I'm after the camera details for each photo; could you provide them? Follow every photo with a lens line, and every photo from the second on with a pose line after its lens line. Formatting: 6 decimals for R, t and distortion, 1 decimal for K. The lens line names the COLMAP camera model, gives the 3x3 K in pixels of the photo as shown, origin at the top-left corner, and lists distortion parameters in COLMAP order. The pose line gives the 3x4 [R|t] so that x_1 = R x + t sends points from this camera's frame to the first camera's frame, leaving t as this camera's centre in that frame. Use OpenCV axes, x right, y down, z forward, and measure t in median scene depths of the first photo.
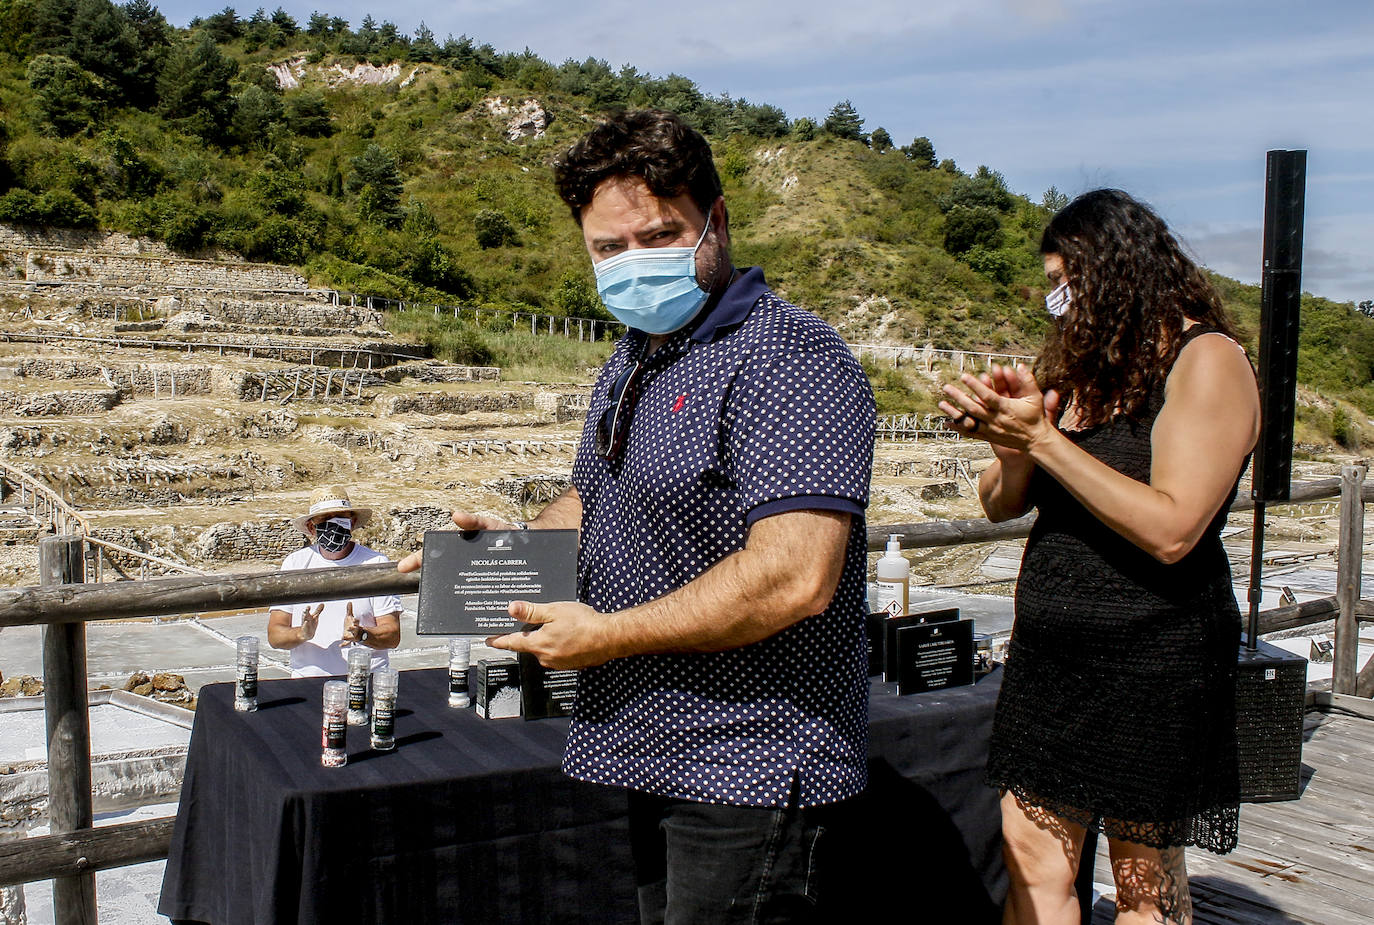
lens RADIAL K [[1390.7, 0, 683.3], [0, 1390.7, 459.9], [0, 0, 1]] dist [-0.142493, 0.000000]
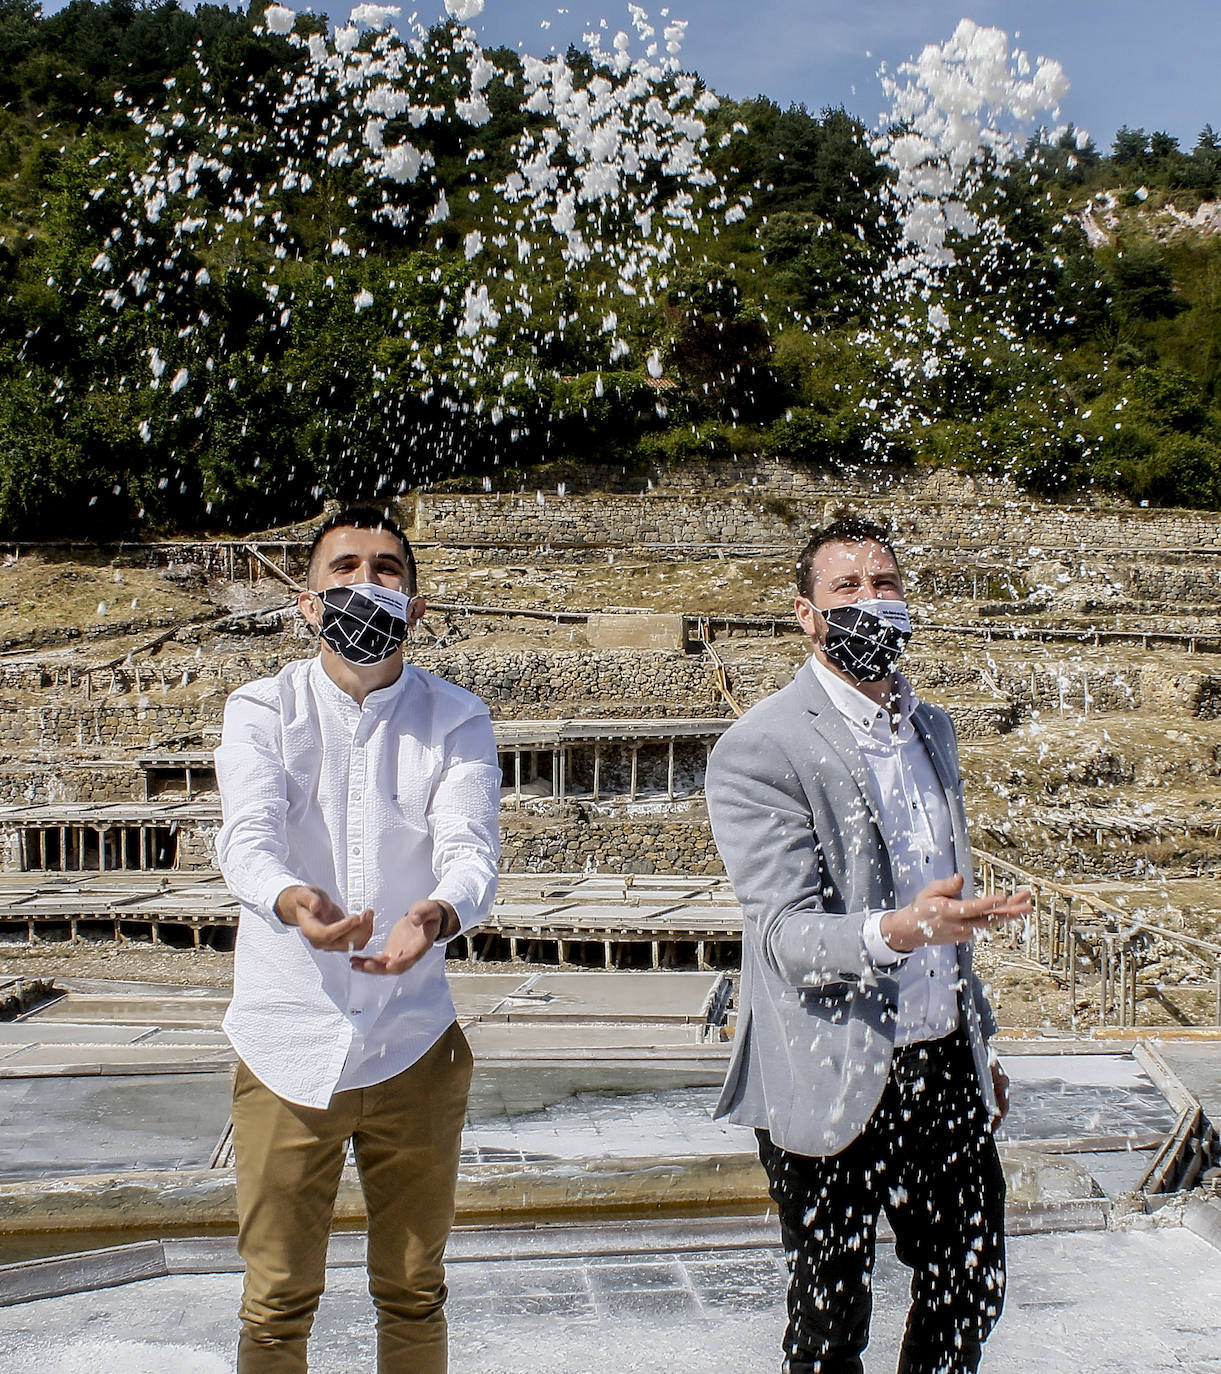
lens RADIAL K [[2203.8, 0, 610.7], [0, 2203.8, 689.6], [0, 0, 1]] dist [-0.148036, 0.000000]
pose [[0.913178, -0.019672, -0.407086, -0.147161], [-0.008929, 0.997629, -0.068238, 0.013624], [0.407464, 0.065948, 0.910837, -0.029643]]
